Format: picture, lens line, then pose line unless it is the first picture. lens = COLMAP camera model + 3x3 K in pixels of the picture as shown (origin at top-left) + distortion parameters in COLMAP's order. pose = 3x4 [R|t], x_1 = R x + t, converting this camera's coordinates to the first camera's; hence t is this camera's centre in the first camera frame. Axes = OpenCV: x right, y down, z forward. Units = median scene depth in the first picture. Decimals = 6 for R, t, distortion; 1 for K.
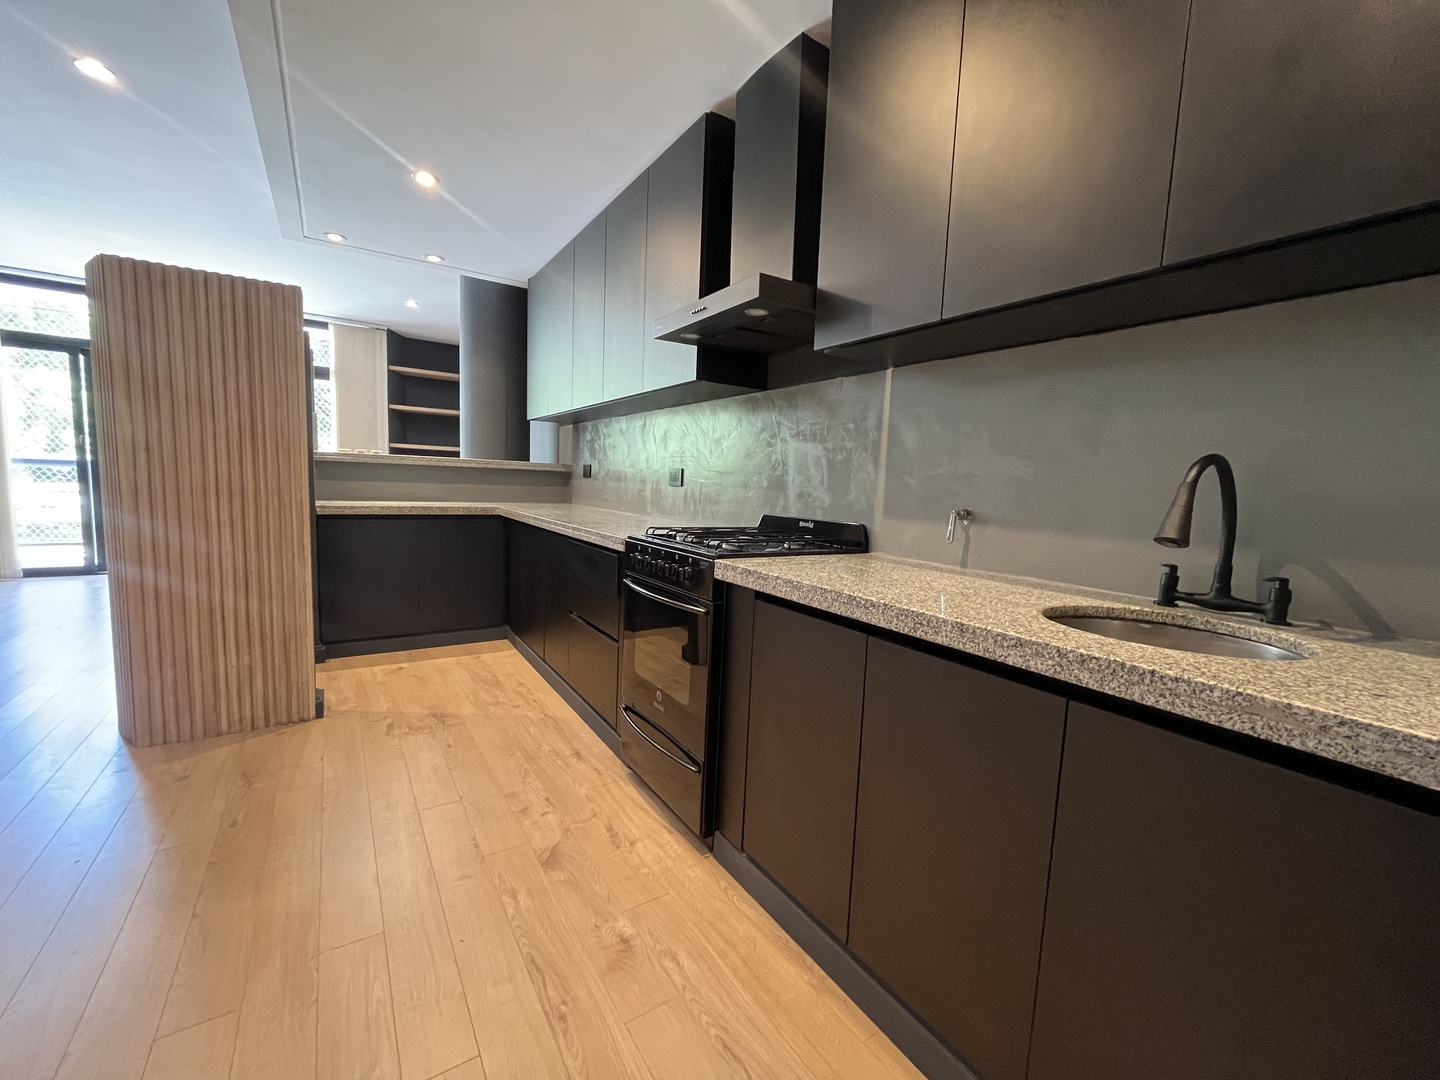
lens RADIAL K [[580.8, 0, 713.5], [0, 580.8, 540.2], [0, 0, 1]] dist [-0.003017, -0.000722]
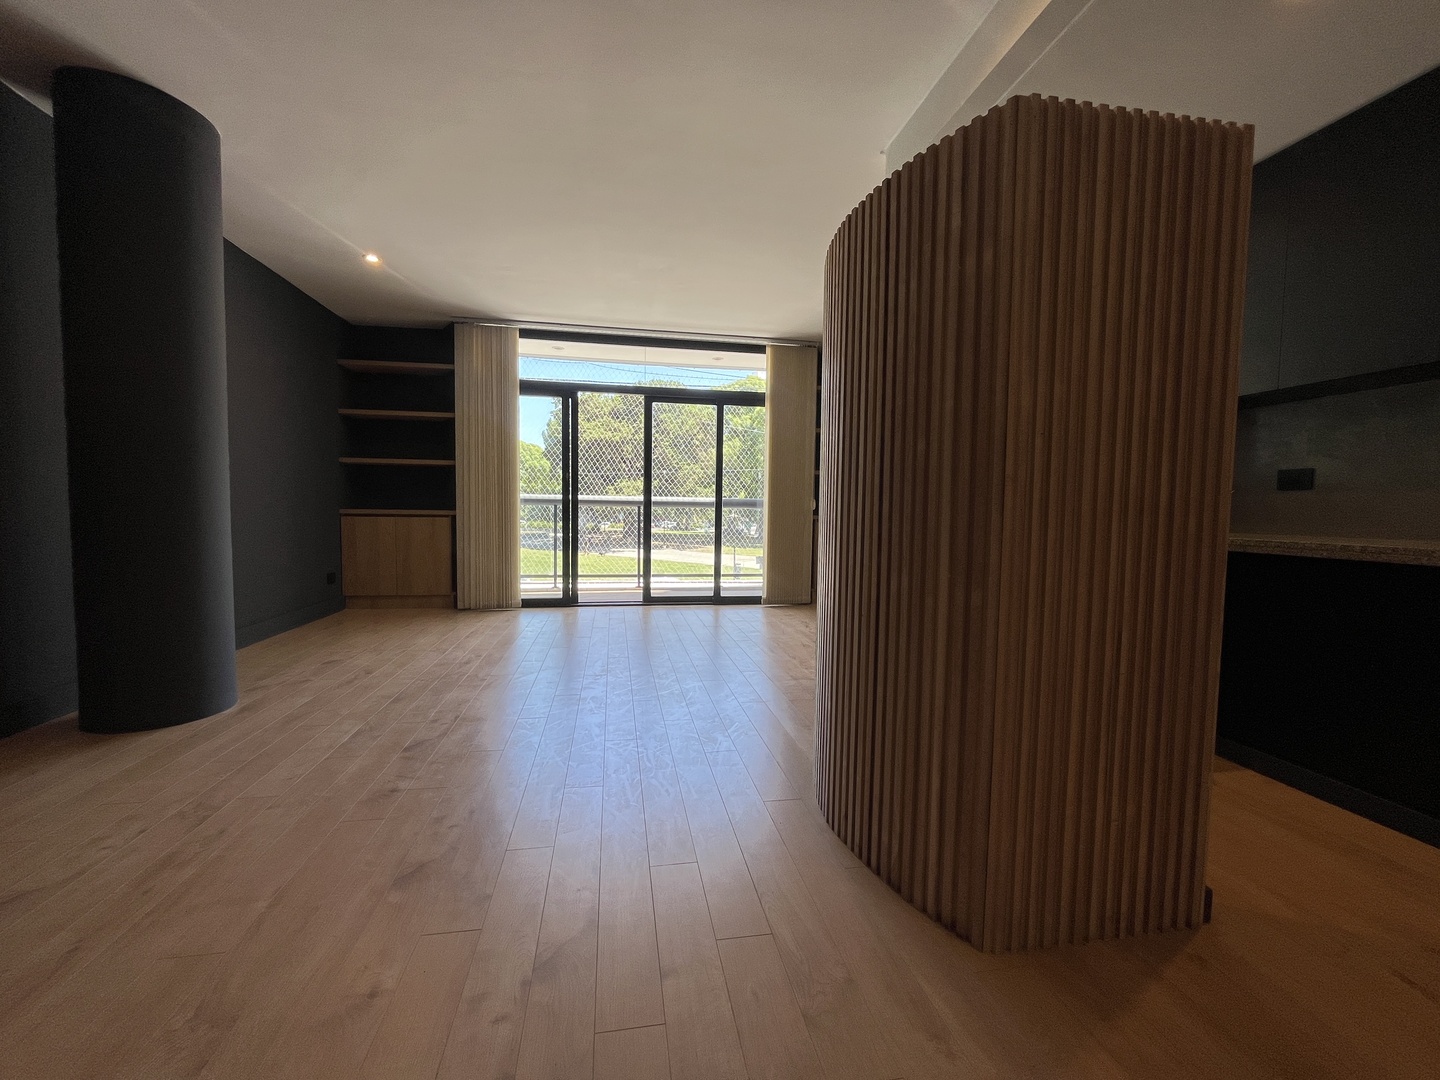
lens RADIAL K [[580.8, 0, 713.5], [0, 580.8, 540.2], [0, 0, 1]] dist [-0.003017, -0.000722]
pose [[0.919470, -0.003369, -0.393146, -1.034239], [-0.016976, 0.998691, -0.048260, -0.032959], [0.392794, 0.051047, 0.918209, 0.319609]]
